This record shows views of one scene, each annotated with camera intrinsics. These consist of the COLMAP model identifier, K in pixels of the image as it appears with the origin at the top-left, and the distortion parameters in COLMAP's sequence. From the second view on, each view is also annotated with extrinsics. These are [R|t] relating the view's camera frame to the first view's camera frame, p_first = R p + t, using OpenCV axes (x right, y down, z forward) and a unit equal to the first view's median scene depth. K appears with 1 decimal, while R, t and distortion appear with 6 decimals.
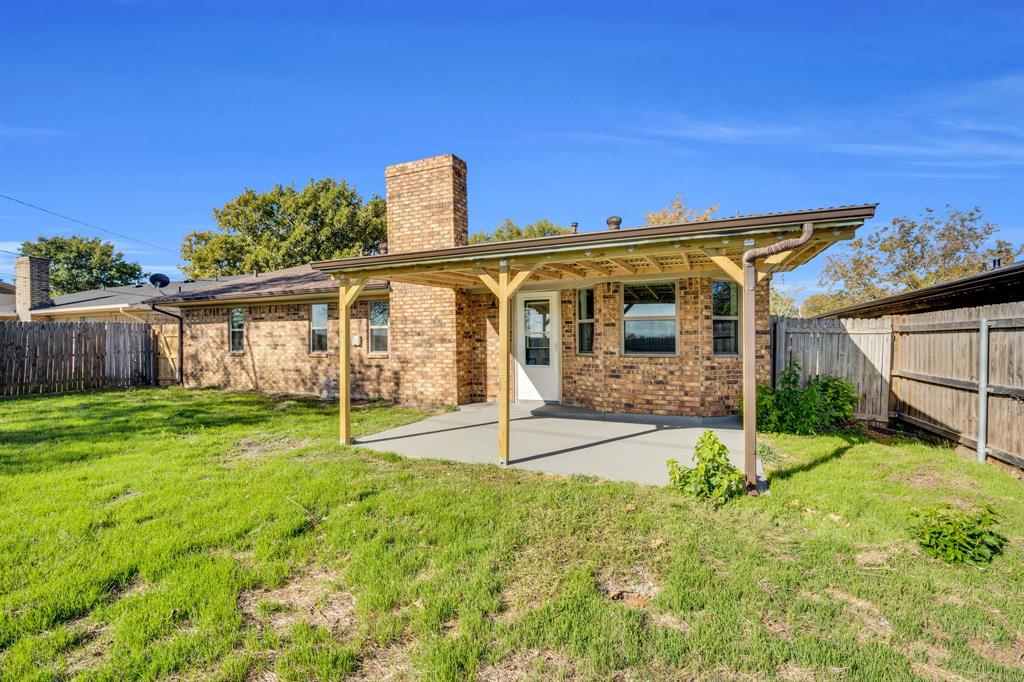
lens RADIAL K [[450.6, 0, 511.7], [0, 450.6, 341.9], [0, 0, 1]] dist [-0.012344, 0.003092]
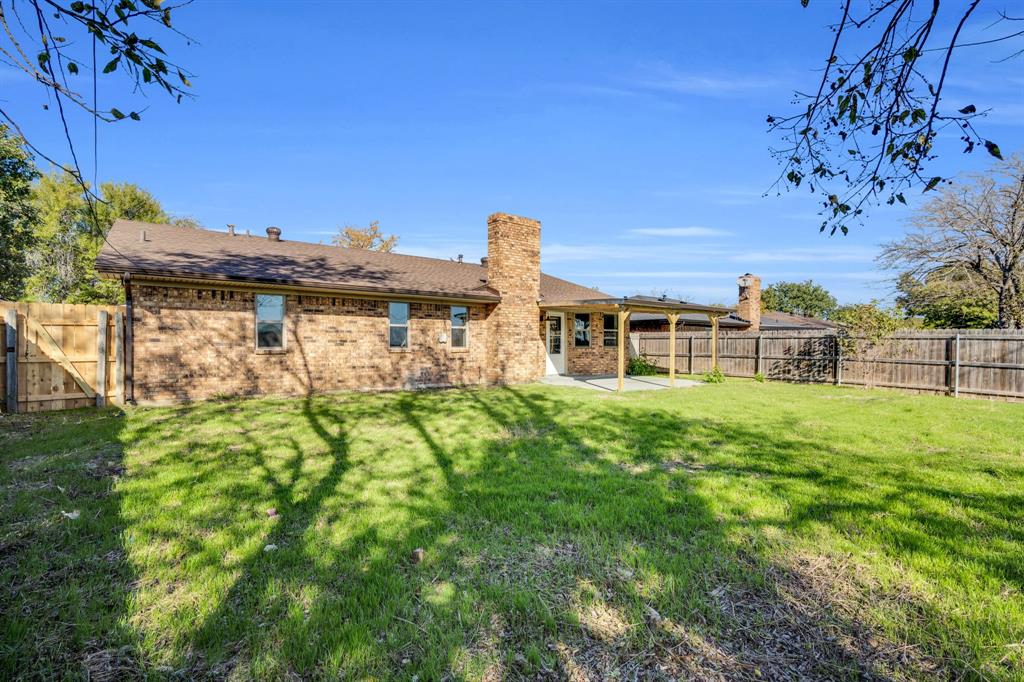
lens RADIAL K [[450.6, 0, 507.3], [0, 450.6, 341.1], [0, 0, 1]] dist [-0.012344, 0.003092]
pose [[0.467726, 0.007750, 0.883839, -1.214788], [-0.006855, 0.999963, -0.005140, 0.009528], [-0.883847, -0.003655, 0.467762, 0.272275]]
